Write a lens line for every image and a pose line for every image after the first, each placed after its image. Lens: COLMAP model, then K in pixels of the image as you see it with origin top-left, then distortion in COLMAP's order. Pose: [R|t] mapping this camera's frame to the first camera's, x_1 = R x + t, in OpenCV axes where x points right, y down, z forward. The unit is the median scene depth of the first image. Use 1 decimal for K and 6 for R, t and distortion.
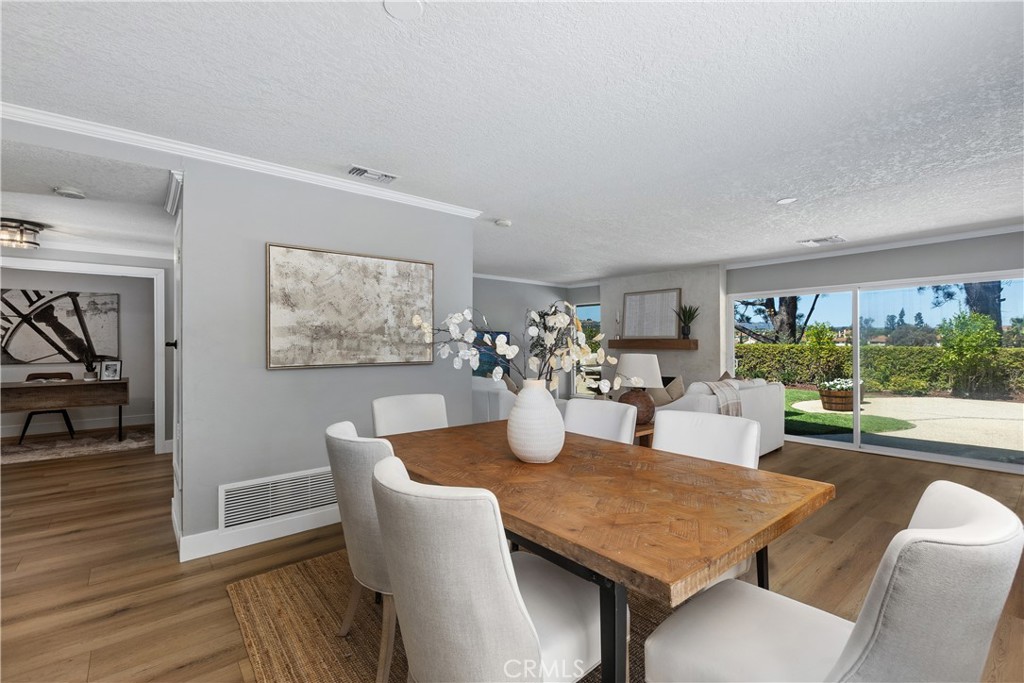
lens RADIAL K [[460.3, 0, 526.9], [0, 460.3, 341.7], [0, 0, 1]] dist [0.002317, -0.001028]
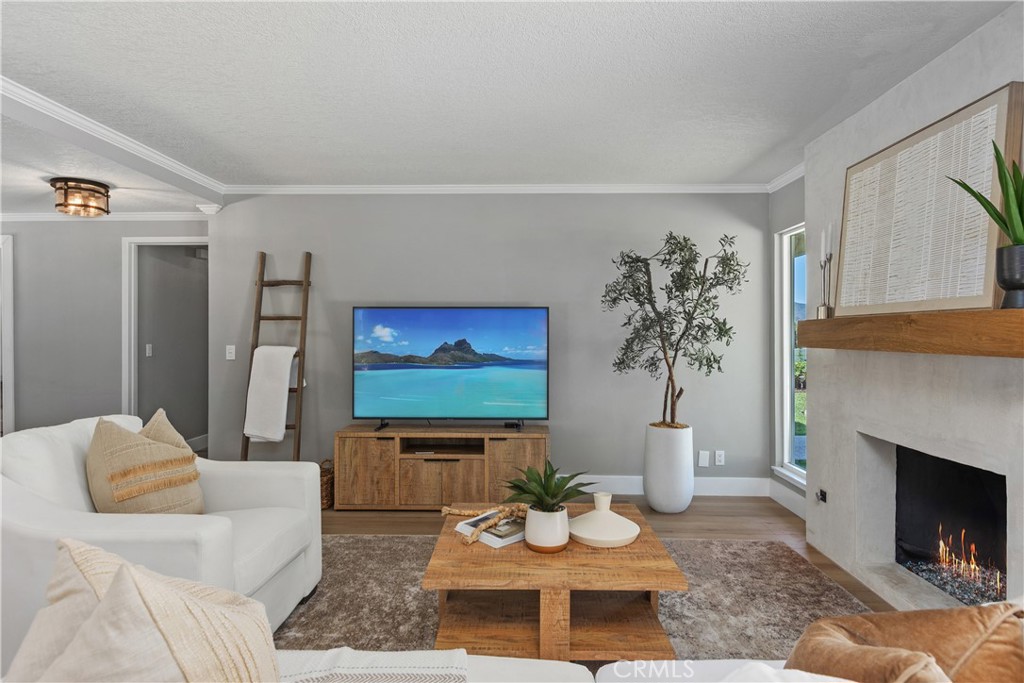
lens RADIAL K [[586.5, 0, 510.4], [0, 586.5, 340.8], [0, 0, 1]] dist [-0.004673, -0.000009]
pose [[0.735617, 0.006408, -0.677367, 0.243810], [0.000834, 0.999946, 0.010366, 0.004402], [0.677397, -0.008190, 0.735572, 0.439932]]
